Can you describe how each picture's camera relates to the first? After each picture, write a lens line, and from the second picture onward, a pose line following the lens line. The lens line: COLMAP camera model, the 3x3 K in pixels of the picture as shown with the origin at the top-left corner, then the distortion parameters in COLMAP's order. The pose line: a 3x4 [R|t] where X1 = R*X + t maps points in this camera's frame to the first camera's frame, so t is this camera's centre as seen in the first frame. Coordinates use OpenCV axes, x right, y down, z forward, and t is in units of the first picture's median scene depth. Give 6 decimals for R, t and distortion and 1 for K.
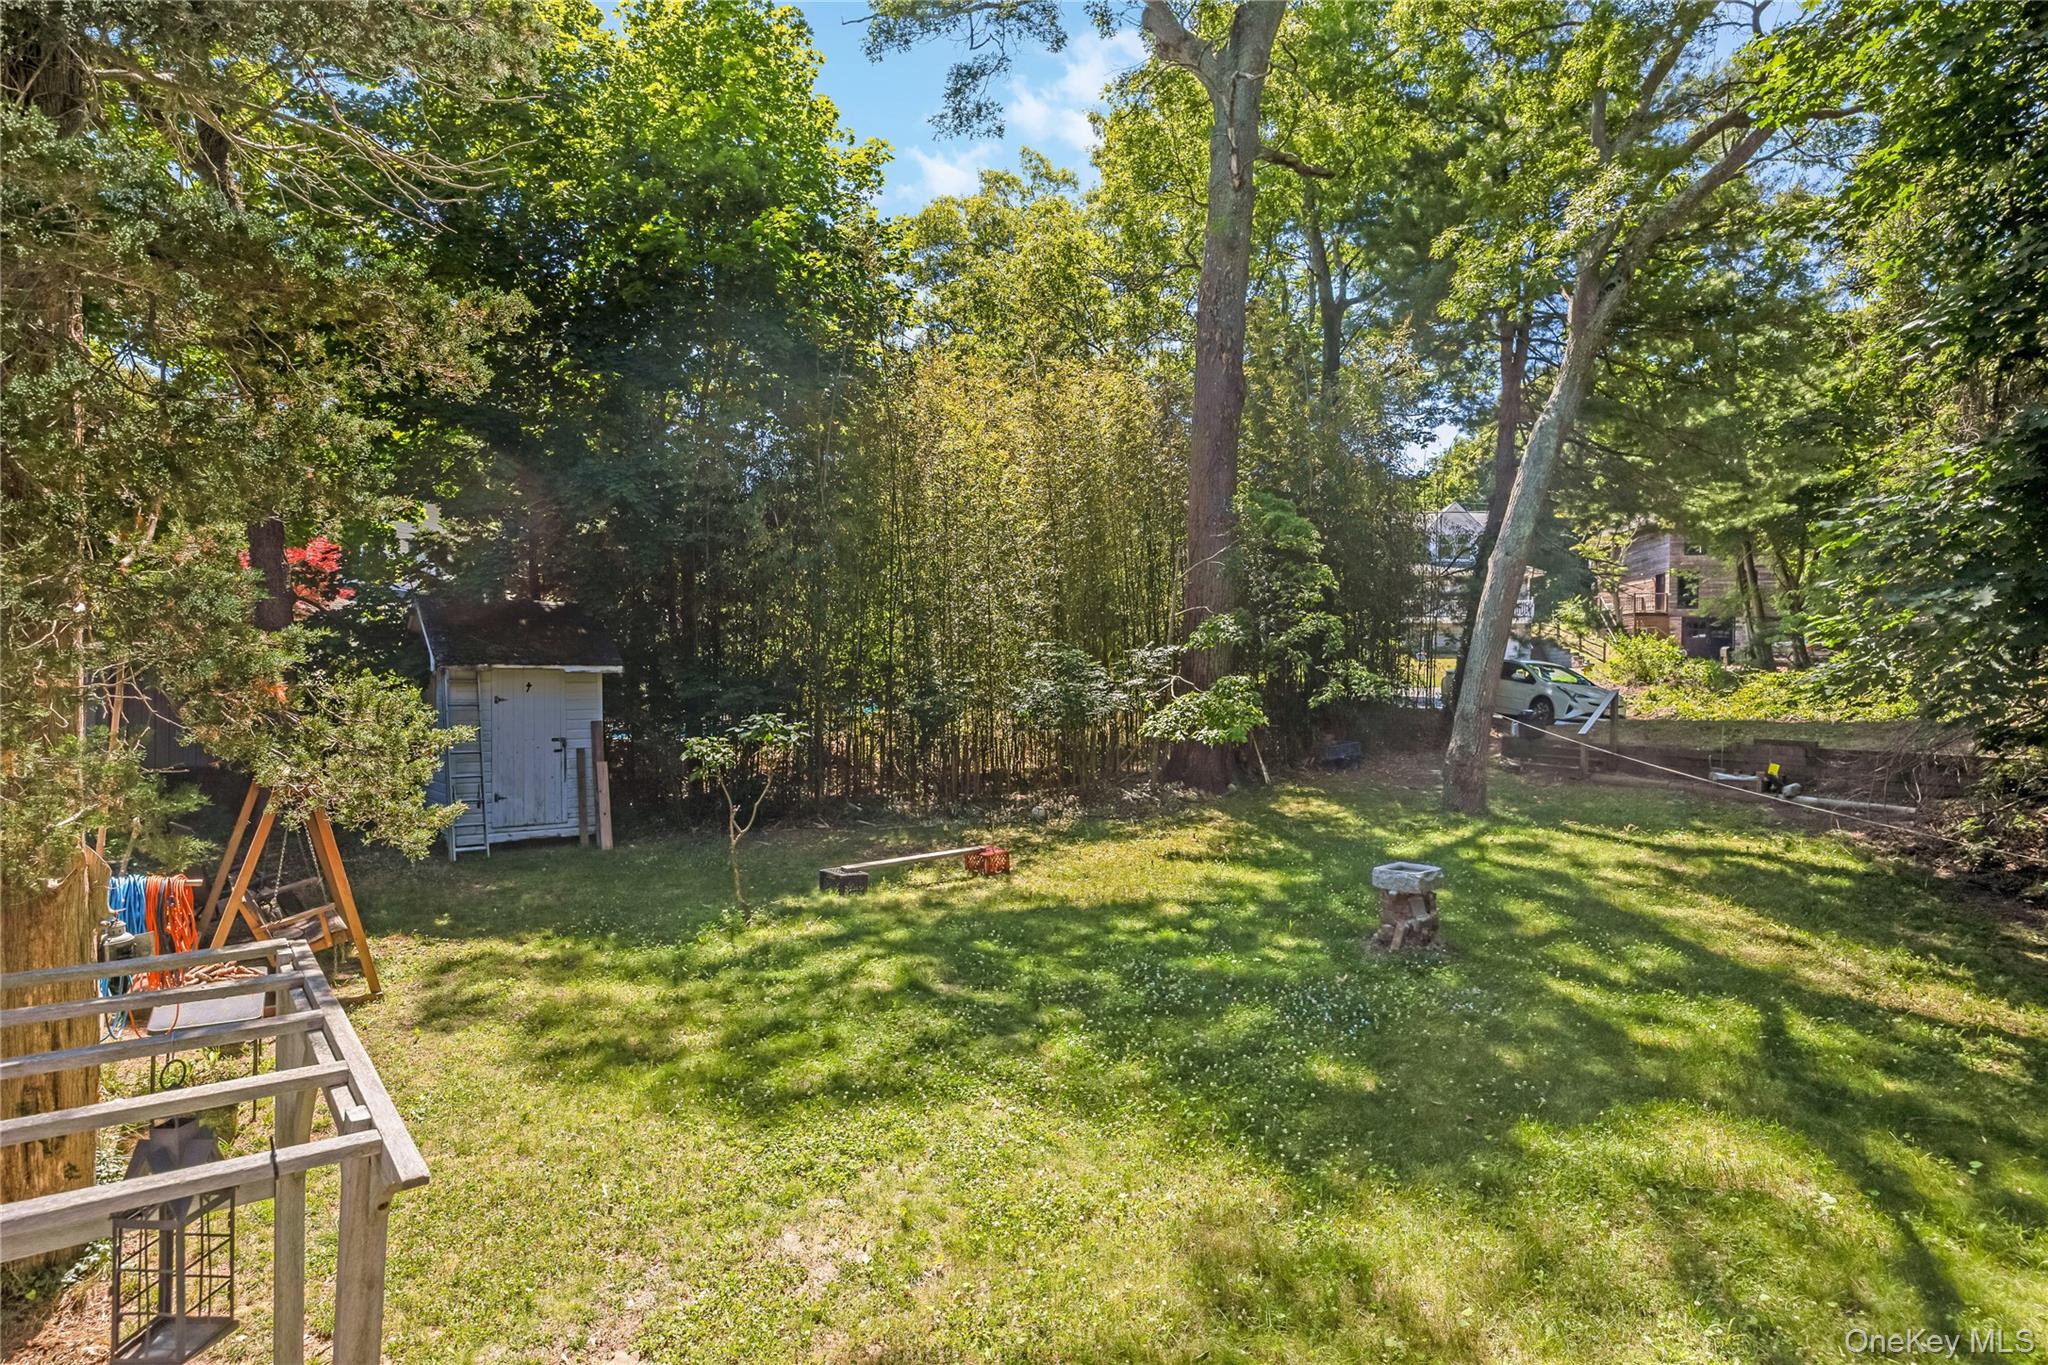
lens RADIAL K [[1042.1, 0, 1024.1], [0, 1042.1, 674.9], [0, 0, 1]] dist [-0.032433, -0.001577]
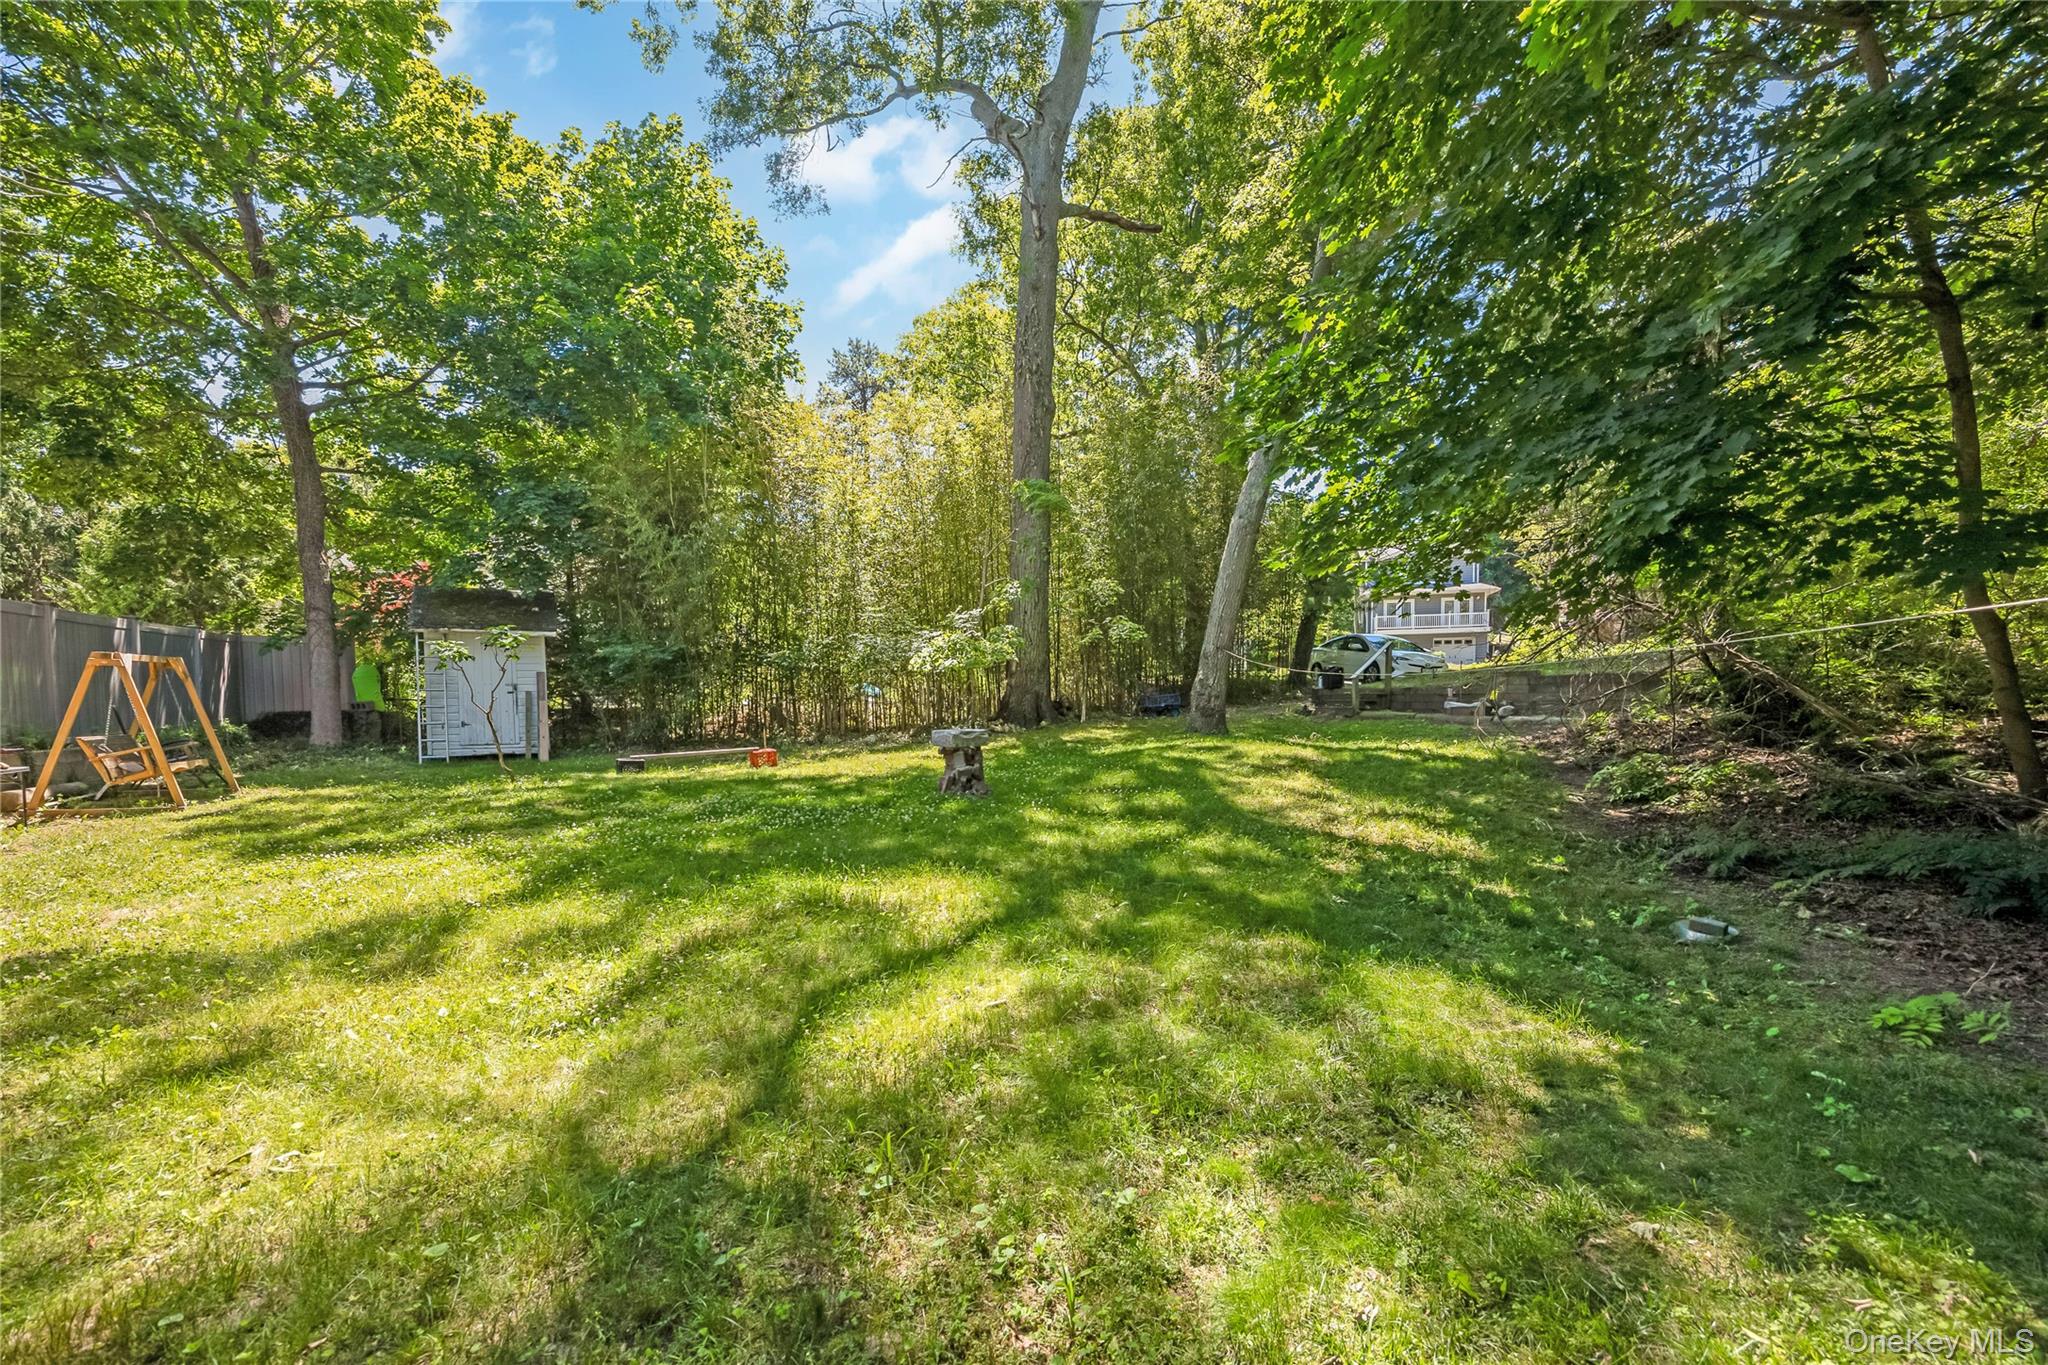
lens RADIAL K [[797.0, 0, 1018.8], [0, 797.0, 726.4], [0, 0, 1]] dist [-0.000946, -0.000054]
pose [[0.986448, -0.015897, -0.163302, 0.396917], [0.019072, 0.999658, 0.017896, 0.112863], [0.162962, -0.020768, 0.986414, 0.055126]]
